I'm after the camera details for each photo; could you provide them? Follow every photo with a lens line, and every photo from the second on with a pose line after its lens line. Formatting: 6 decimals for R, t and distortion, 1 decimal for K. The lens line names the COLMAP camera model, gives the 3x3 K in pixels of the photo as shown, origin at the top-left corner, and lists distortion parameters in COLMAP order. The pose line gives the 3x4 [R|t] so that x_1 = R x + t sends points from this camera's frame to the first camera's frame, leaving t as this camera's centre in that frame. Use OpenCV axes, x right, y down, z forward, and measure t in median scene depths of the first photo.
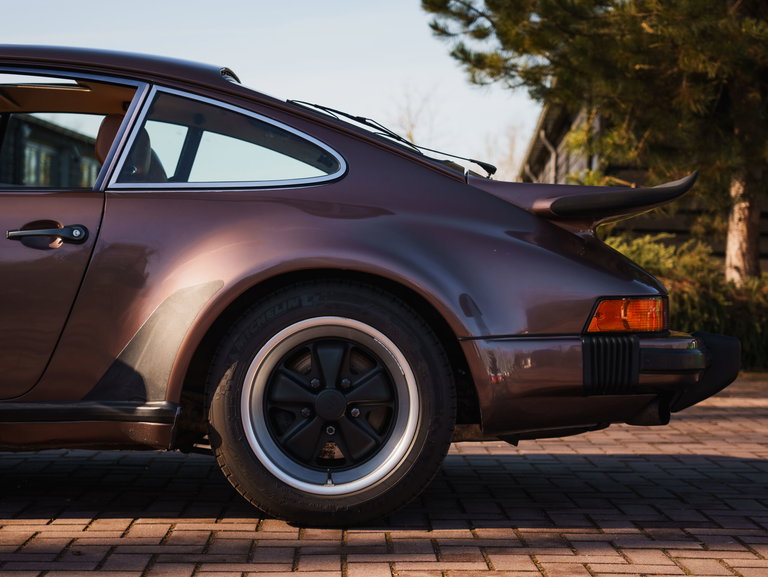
lens RADIAL K [[1474.8, 0, 384.0], [0, 1474.8, 288.5], [0, 0, 1]] dist [0.031424, 0.182216]
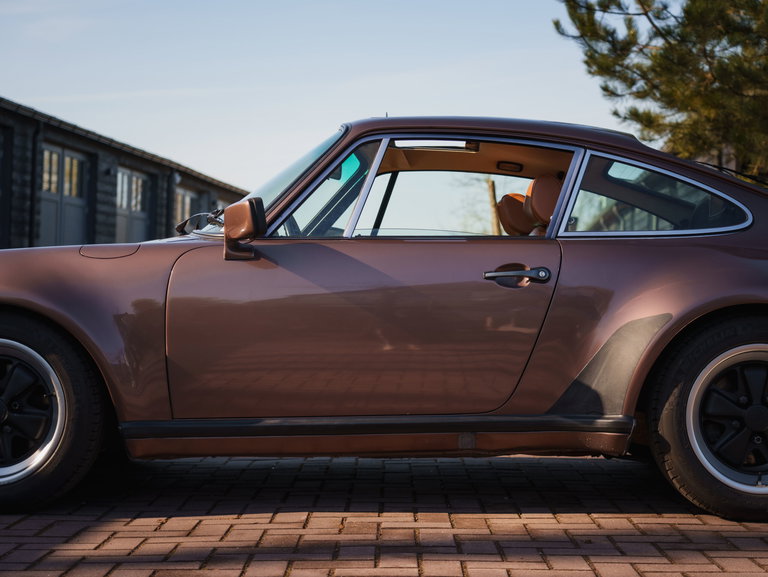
lens RADIAL K [[1319.1, 0, 384.0], [0, 1319.1, 266.7], [0, 0, 1]] dist [-0.039322, -0.017147]
pose [[0.999167, -0.001108, -0.040781, -0.292210], [-0.000389, 0.999327, -0.036671, -0.004086], [0.040794, 0.036656, 0.998495, -0.072798]]
